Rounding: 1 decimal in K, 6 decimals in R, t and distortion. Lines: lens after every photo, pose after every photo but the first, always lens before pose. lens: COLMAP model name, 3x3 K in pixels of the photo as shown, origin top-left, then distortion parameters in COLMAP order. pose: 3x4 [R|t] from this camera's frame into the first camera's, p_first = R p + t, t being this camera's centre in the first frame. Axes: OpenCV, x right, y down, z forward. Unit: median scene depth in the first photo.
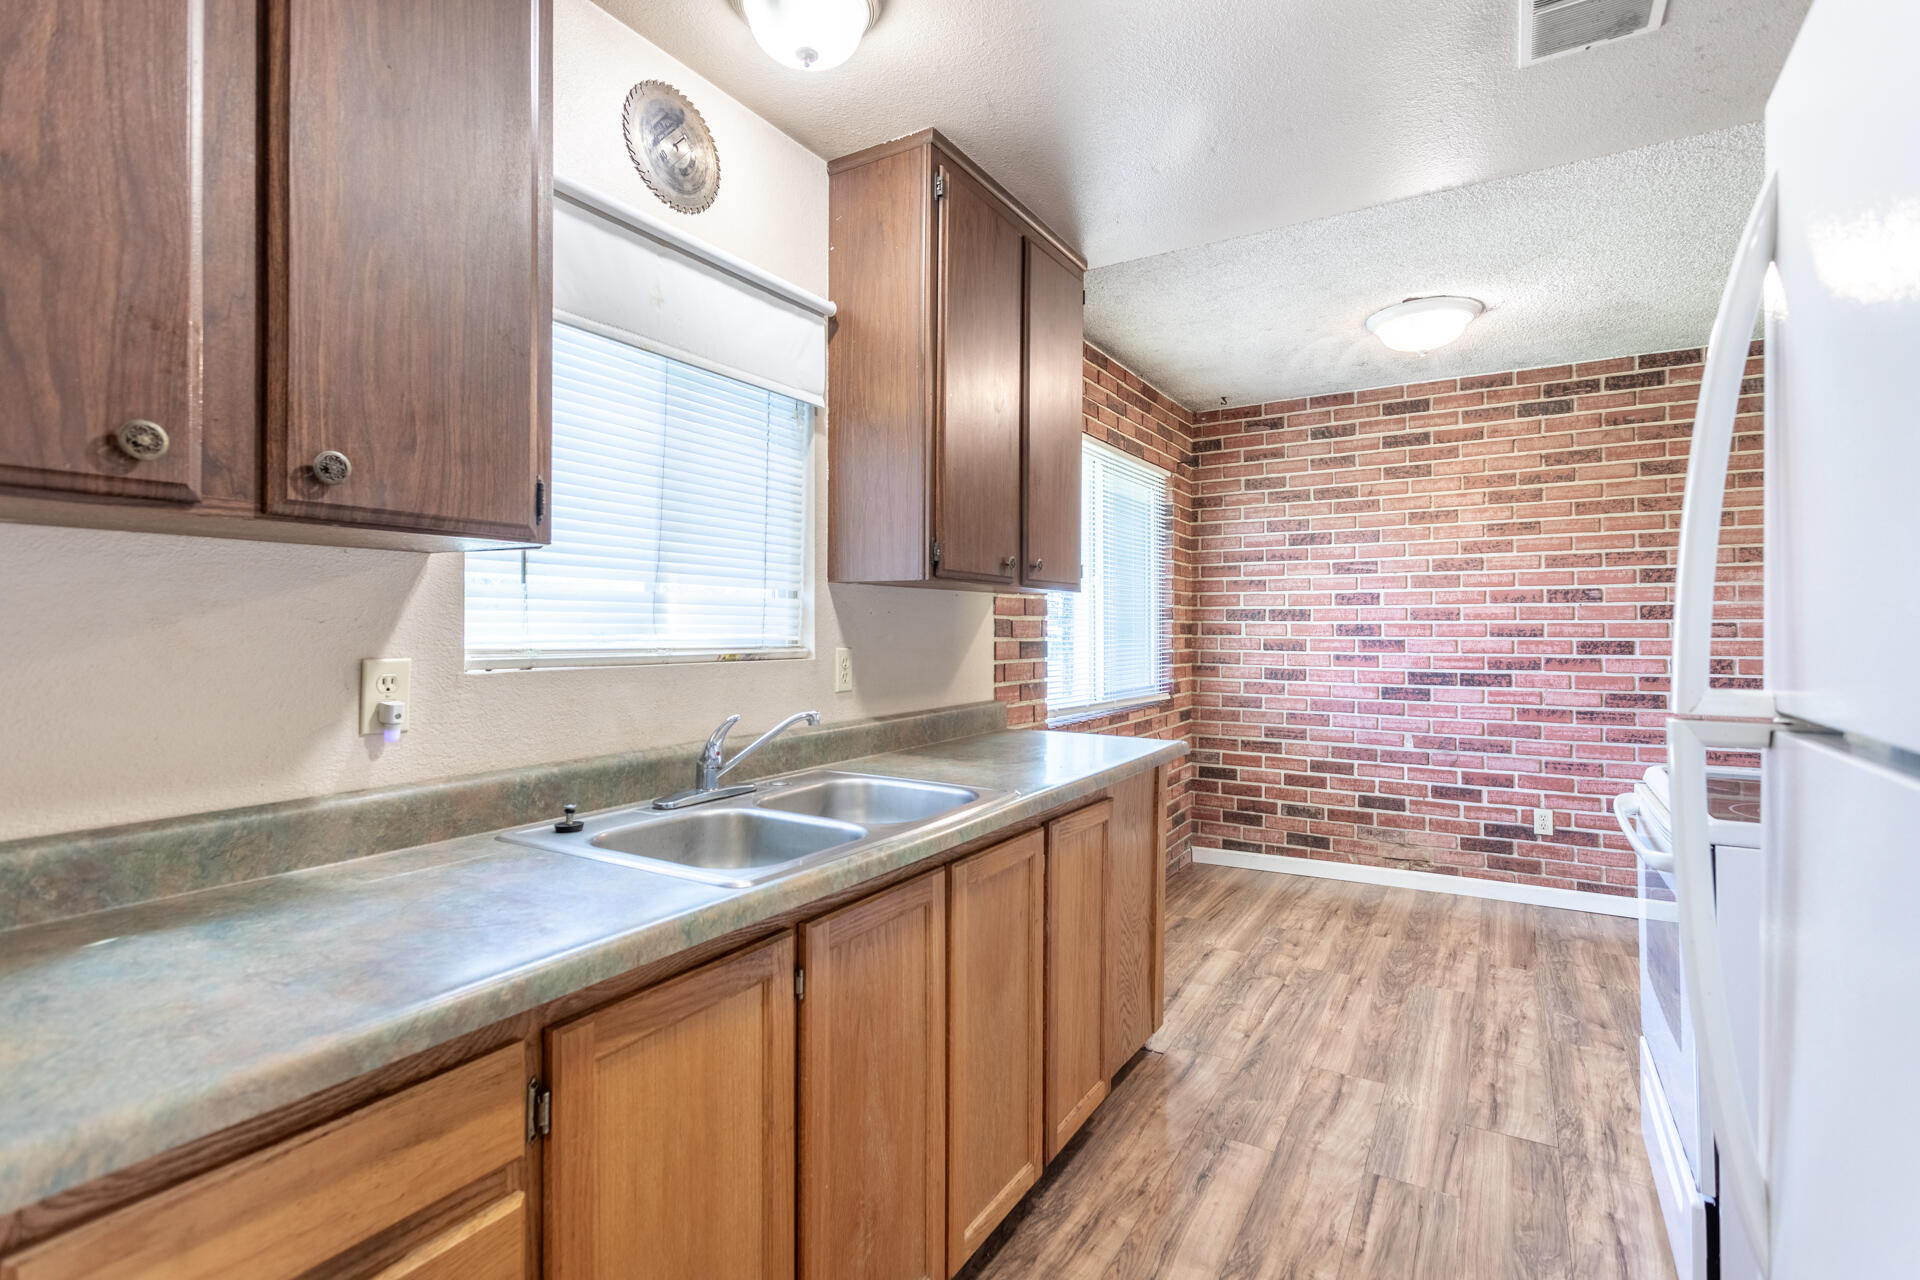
lens RADIAL K [[903.0, 0, 959.7], [0, 903.0, 617.0], [0, 0, 1]] dist [0.002854, 0.000377]
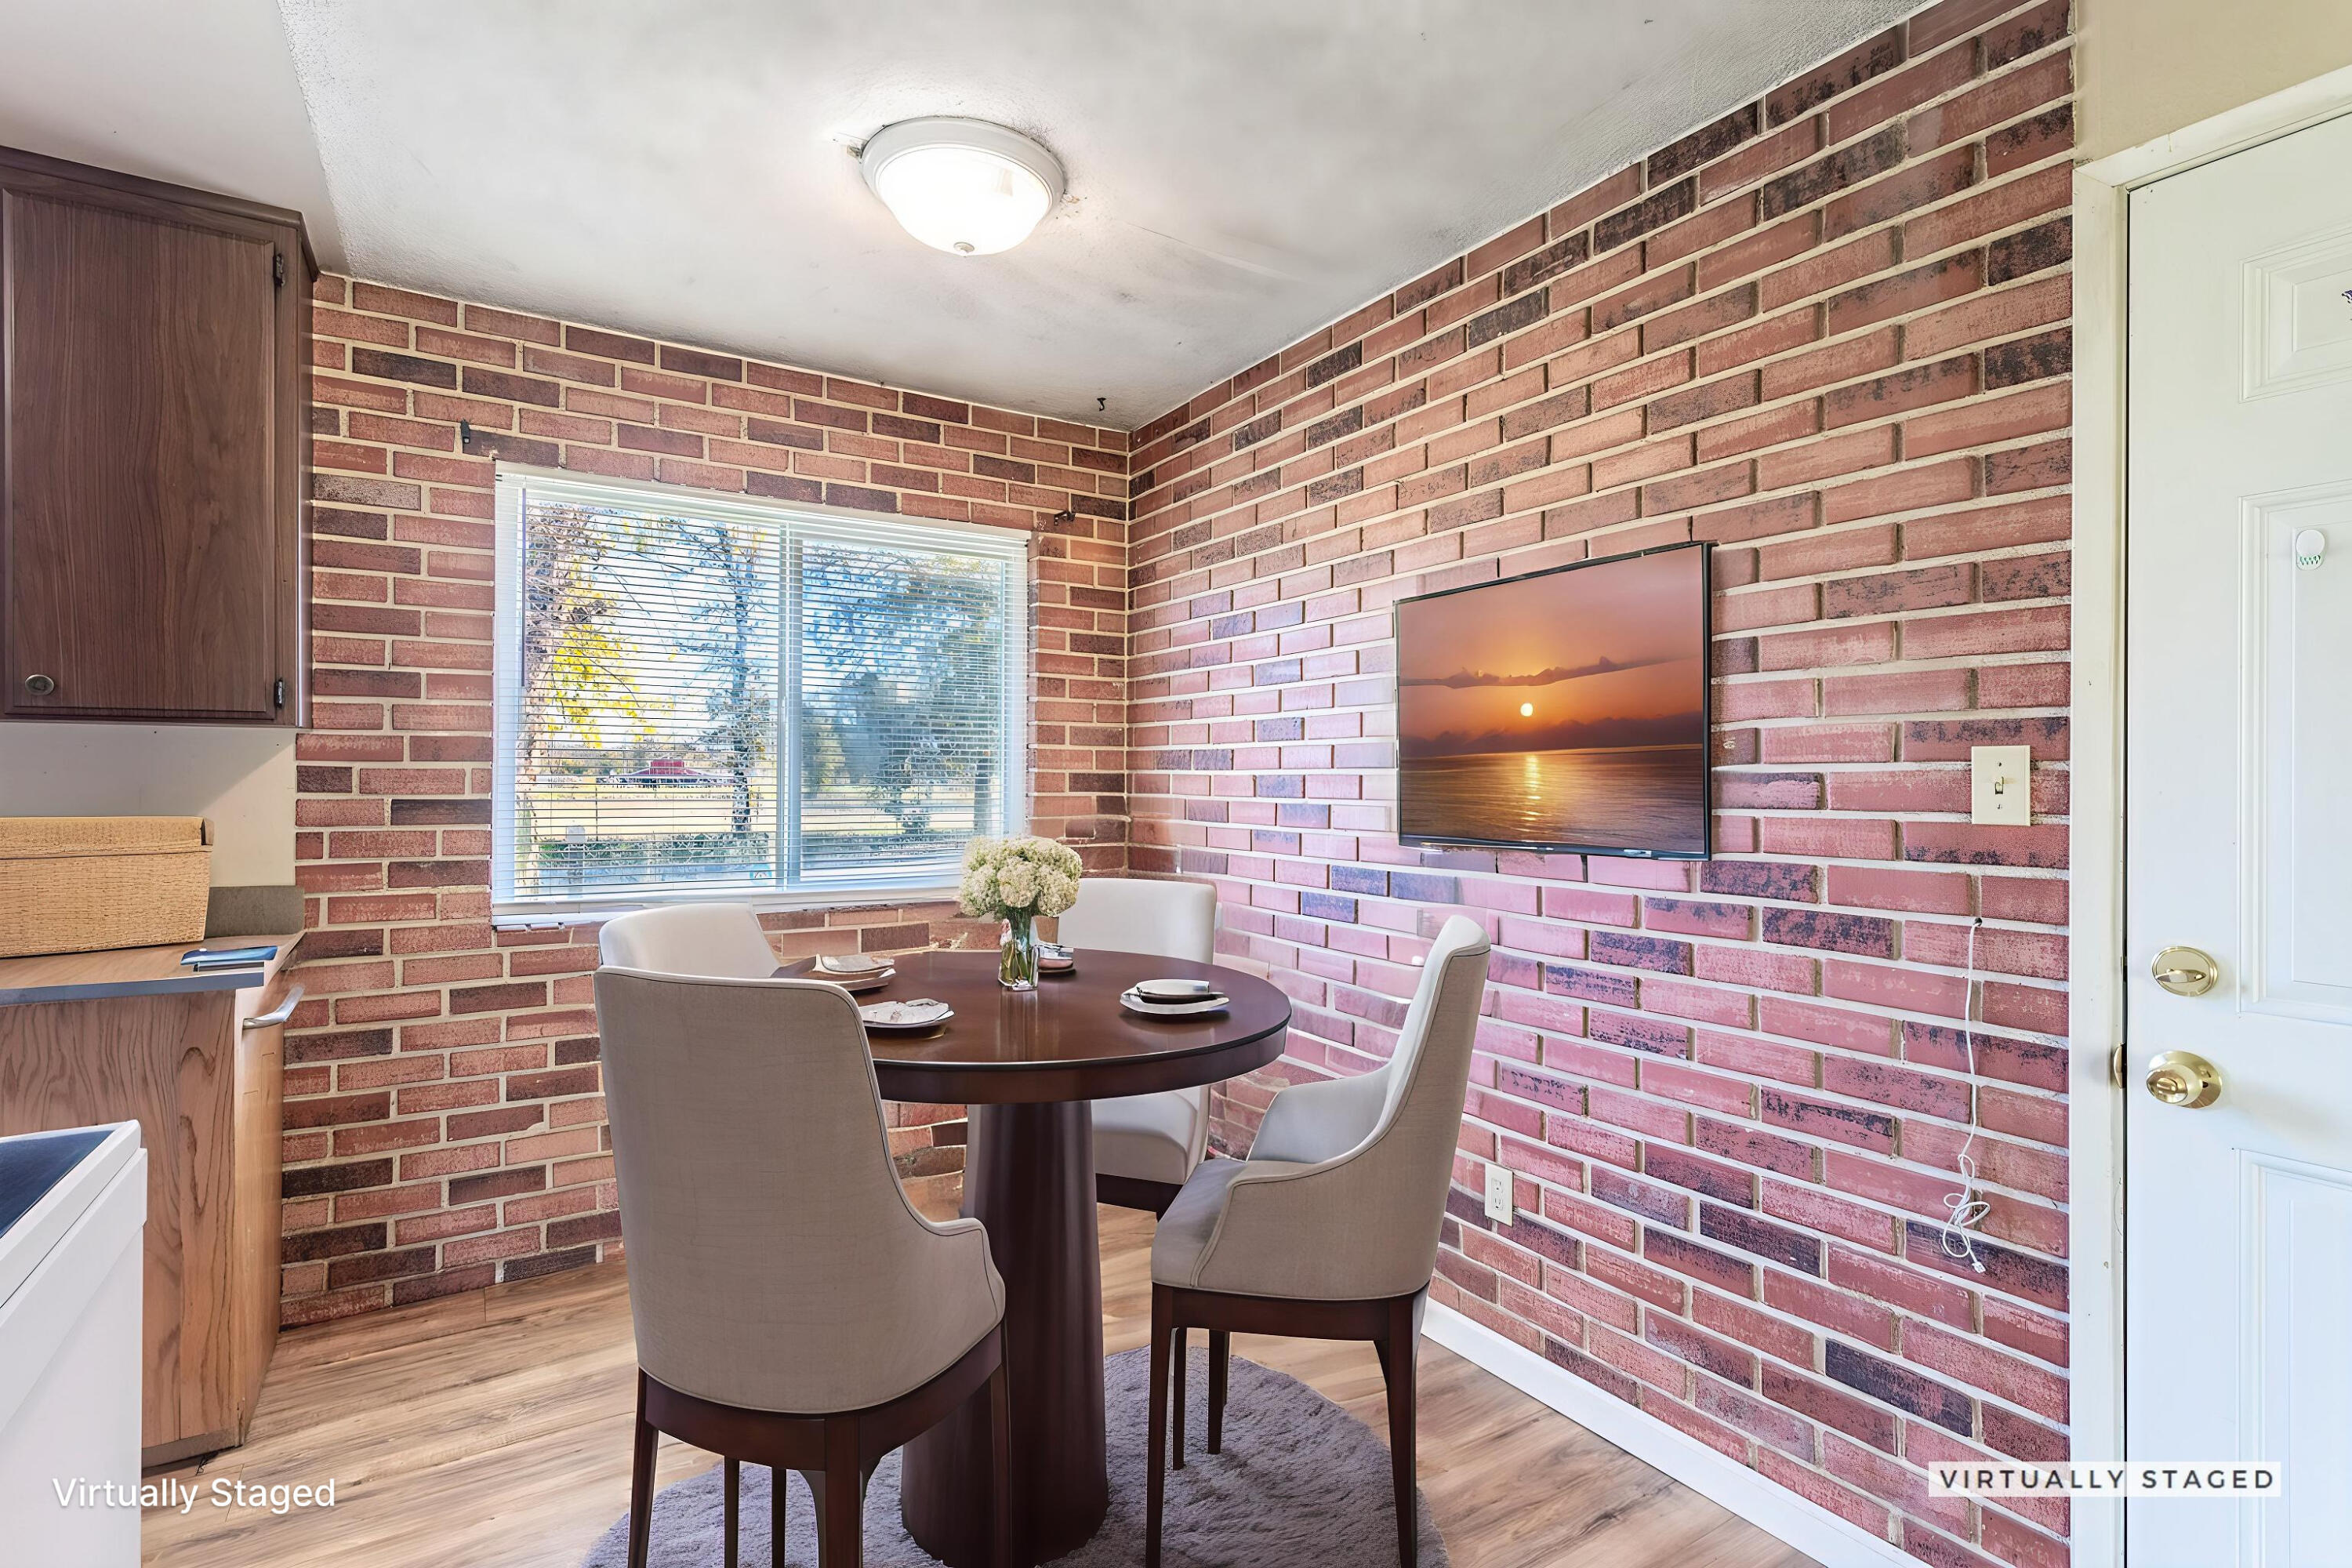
lens RADIAL K [[1111.0, 0, 1167.2], [0, 1111.0, 769.3], [0, 0, 1]] dist [0.002460, 0.000438]
pose [[0.895693, -0.000682, -0.444673, 0.770389], [0.001519, 0.999998, 0.001526, 0.003451], [0.444671, -0.002042, 0.895692, 0.413788]]
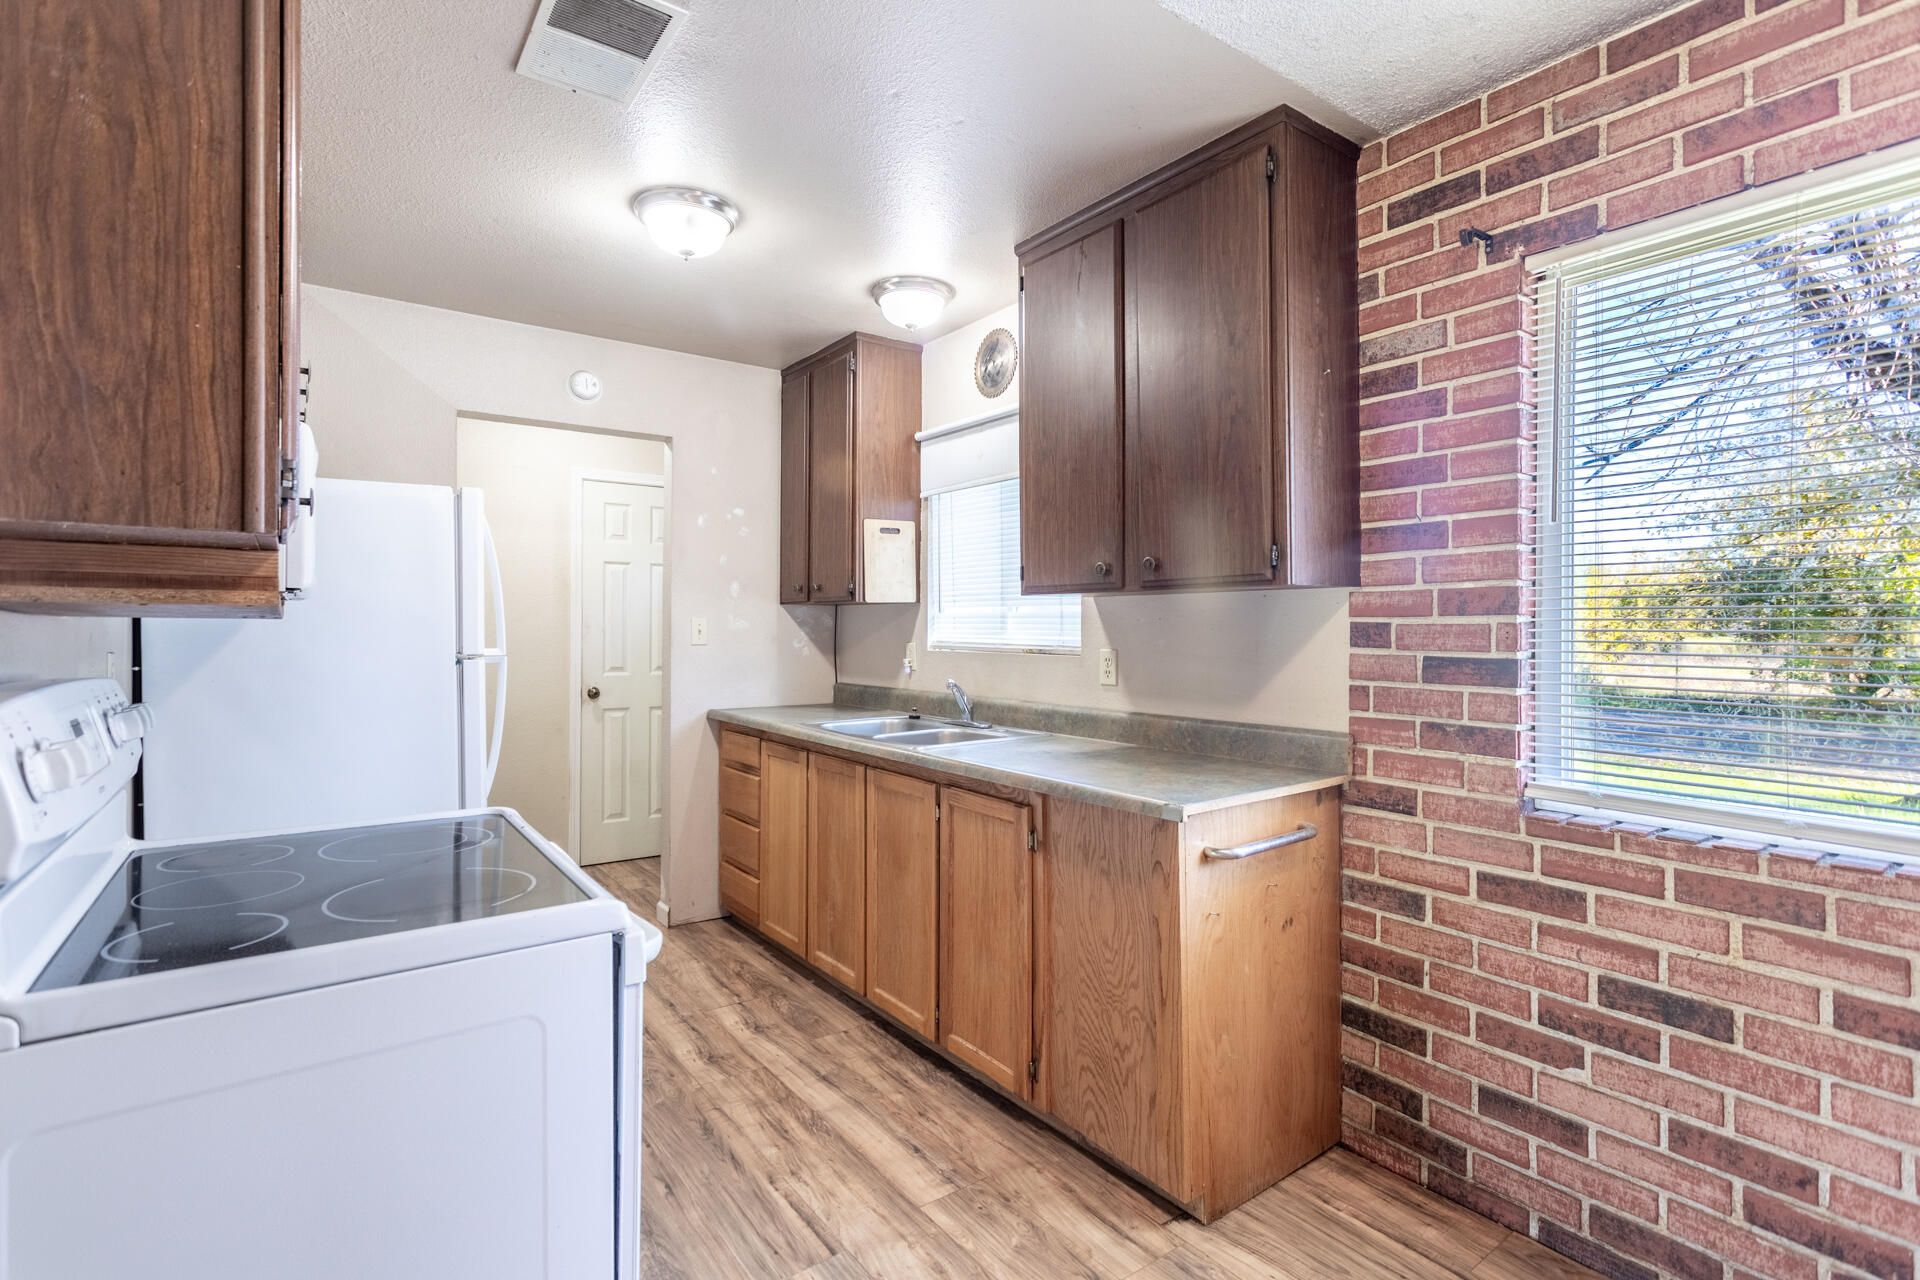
lens RADIAL K [[907.0, 0, 952.8], [0, 907.0, 628.0], [0, 0, 1]] dist [0.002460, 0.000438]
pose [[-0.385458, -0.002936, -0.922721, 0.643331], [0.007978, 0.999947, -0.006514, 0.006812], [0.922691, -0.009873, -0.385414, 0.756351]]
